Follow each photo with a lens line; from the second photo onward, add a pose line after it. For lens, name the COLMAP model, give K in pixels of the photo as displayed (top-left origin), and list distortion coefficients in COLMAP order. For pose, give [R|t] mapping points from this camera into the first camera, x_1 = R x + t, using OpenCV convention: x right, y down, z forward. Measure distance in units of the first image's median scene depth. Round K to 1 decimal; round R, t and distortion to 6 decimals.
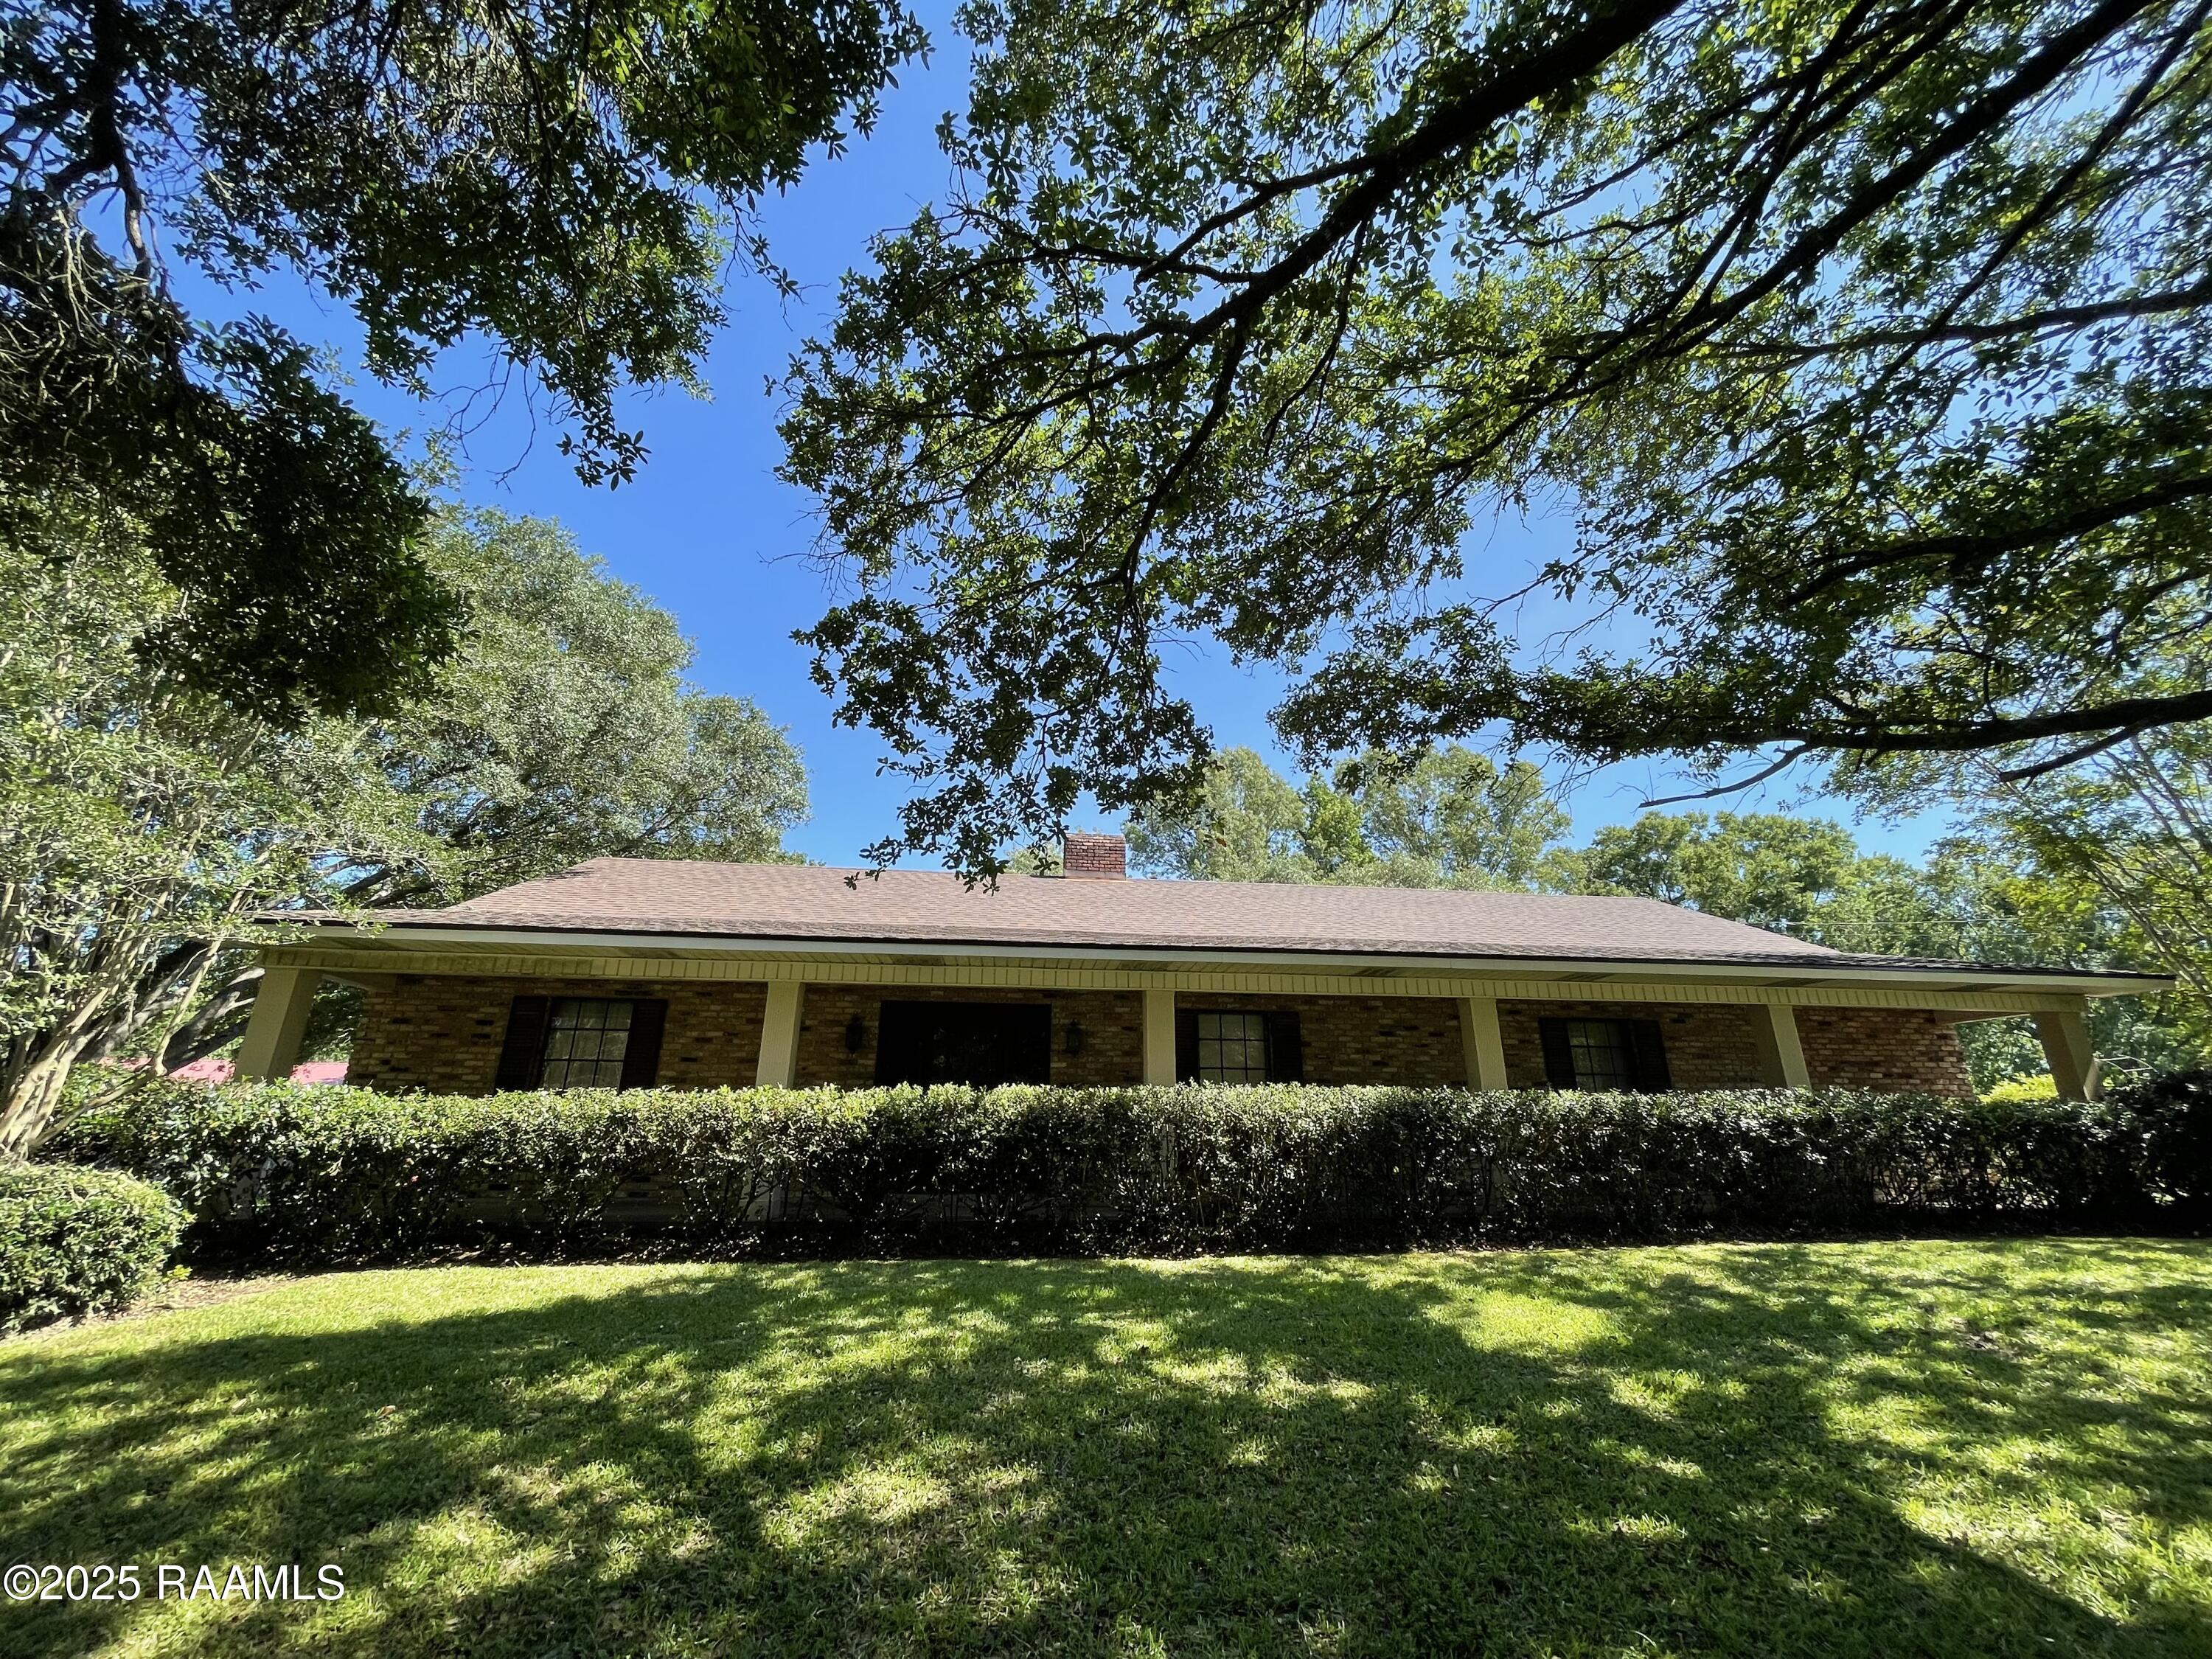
lens RADIAL K [[881.4, 0, 1106.0], [0, 881.4, 829.5], [0, 0, 1]] dist [0.000560, -0.000033]
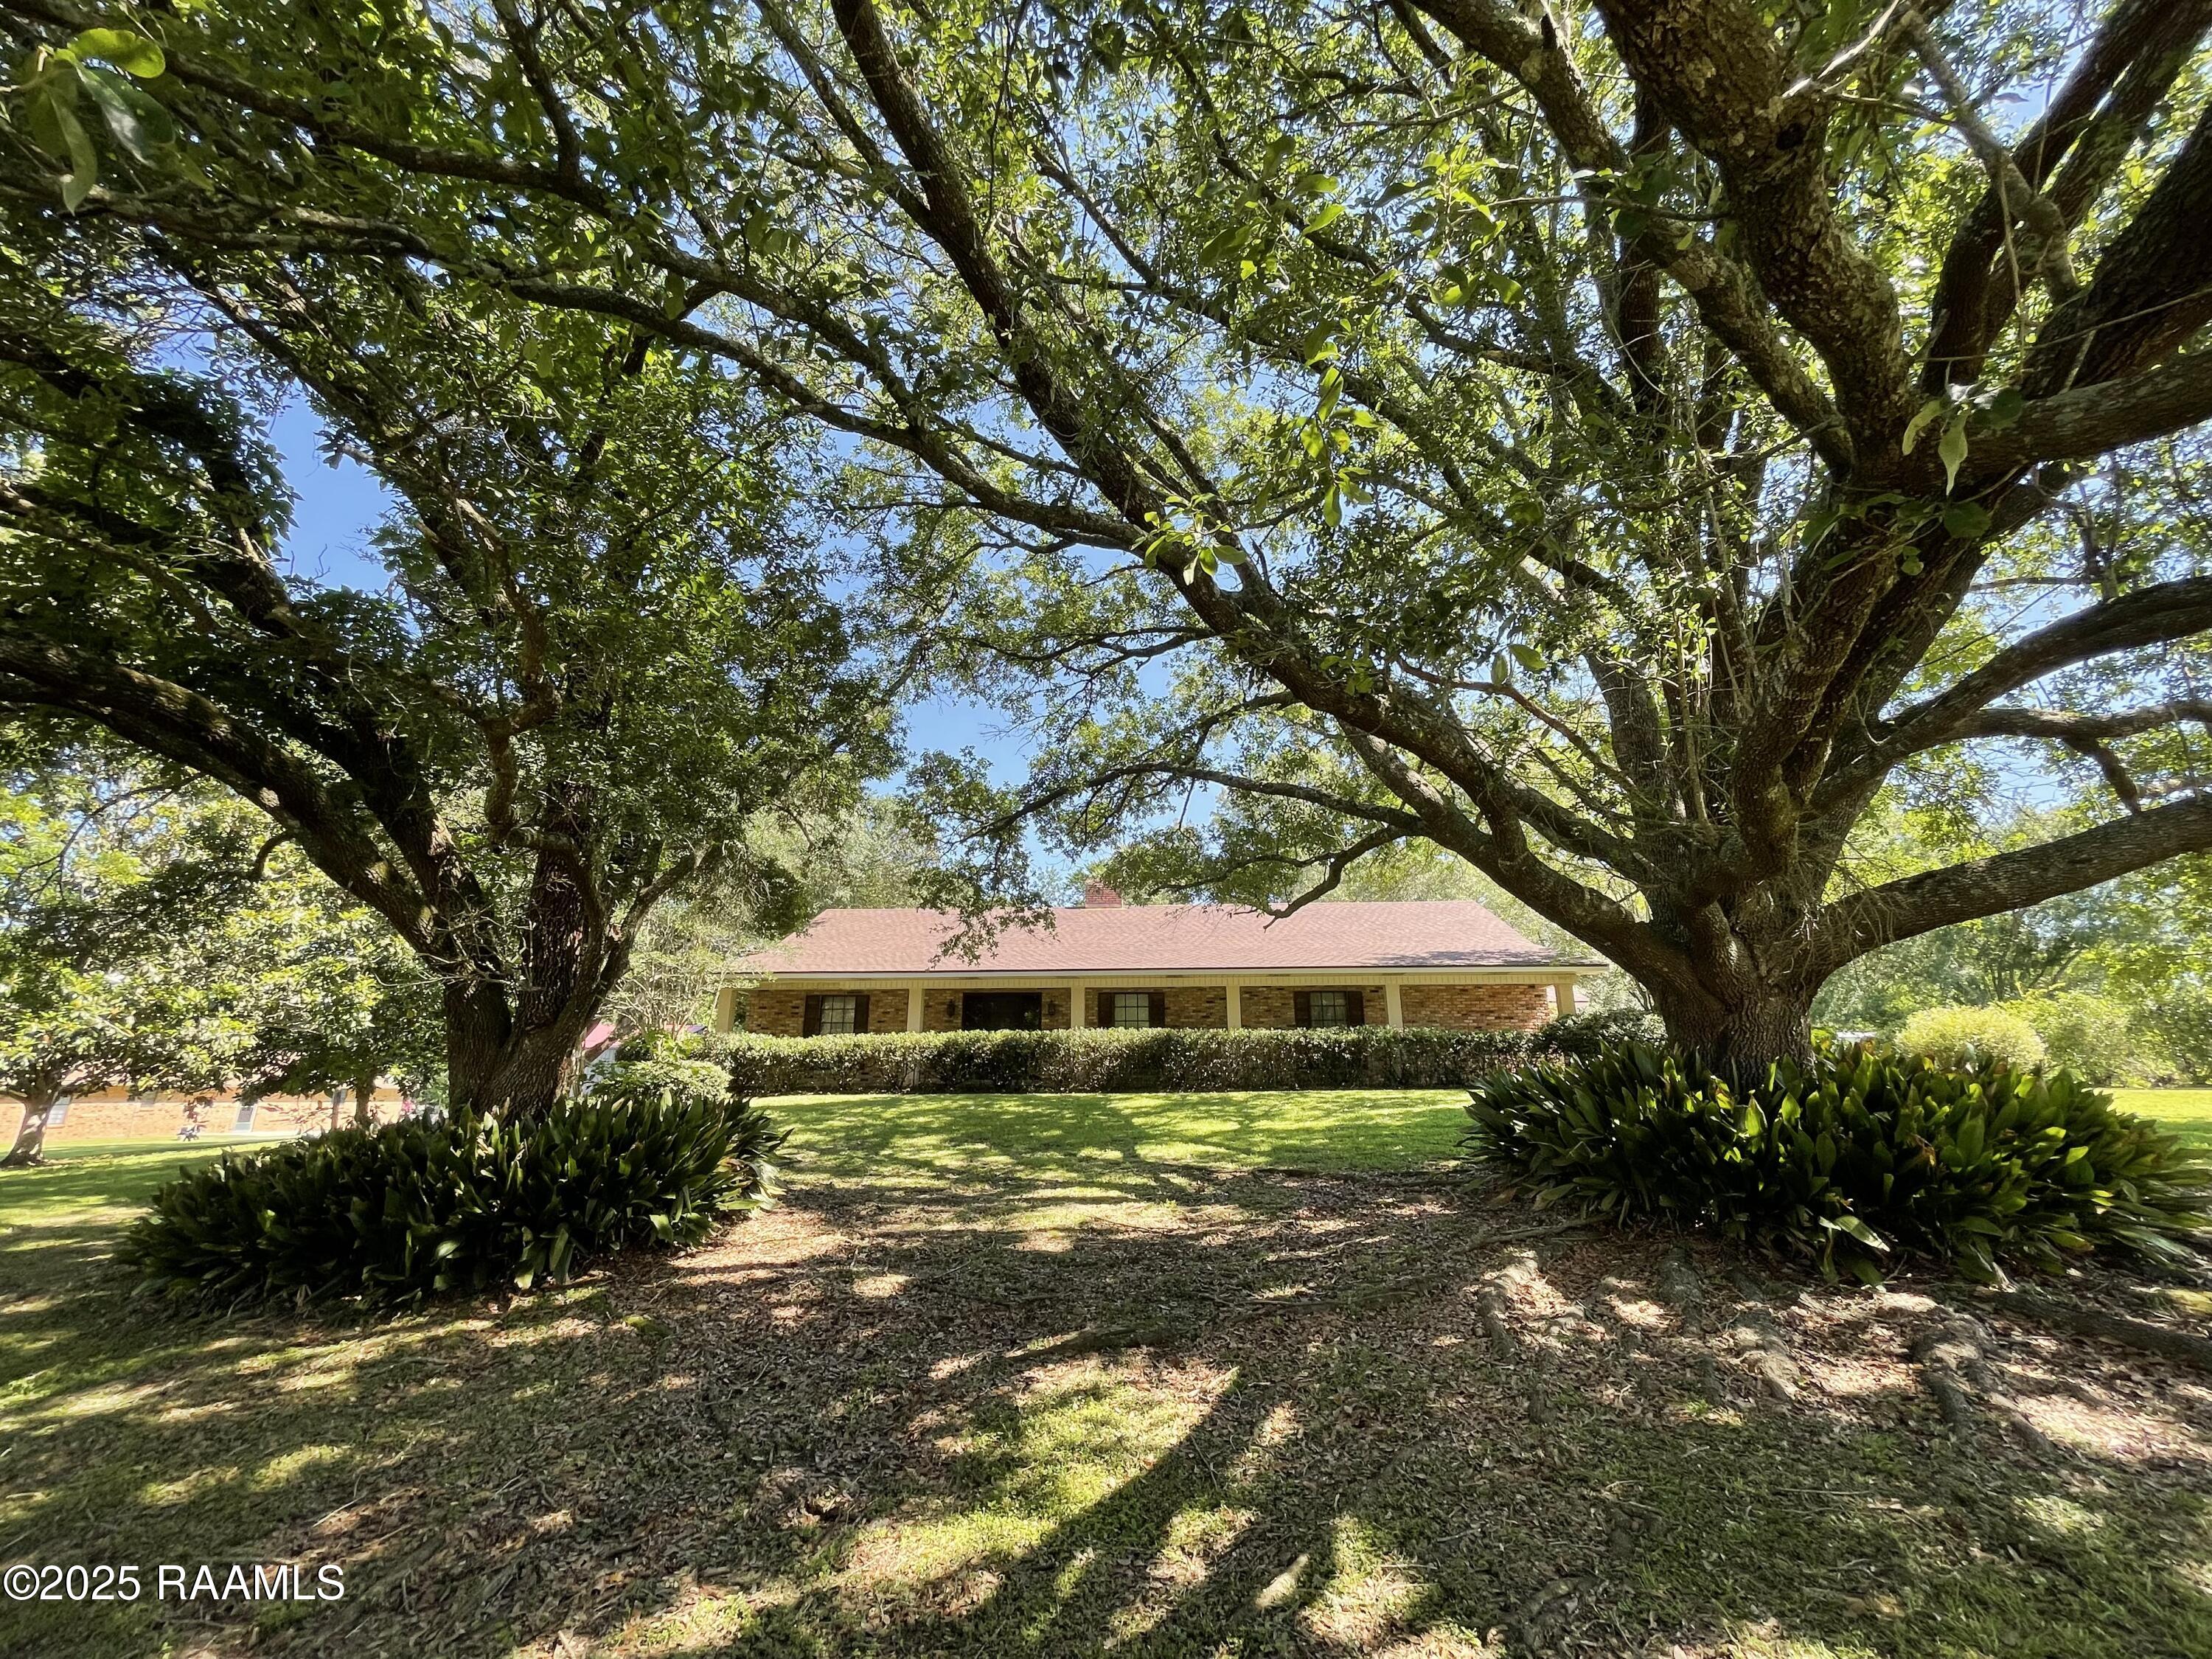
lens RADIAL K [[881.4, 0, 1106.0], [0, 881.4, 829.5], [0, 0, 1]] dist [0.000560, -0.000033]
pose [[0.985584, -0.051109, -0.161282, 0.619915], [0.061564, 0.996267, 0.060509, -0.414287], [0.157587, -0.069566, 0.985052, -1.387370]]
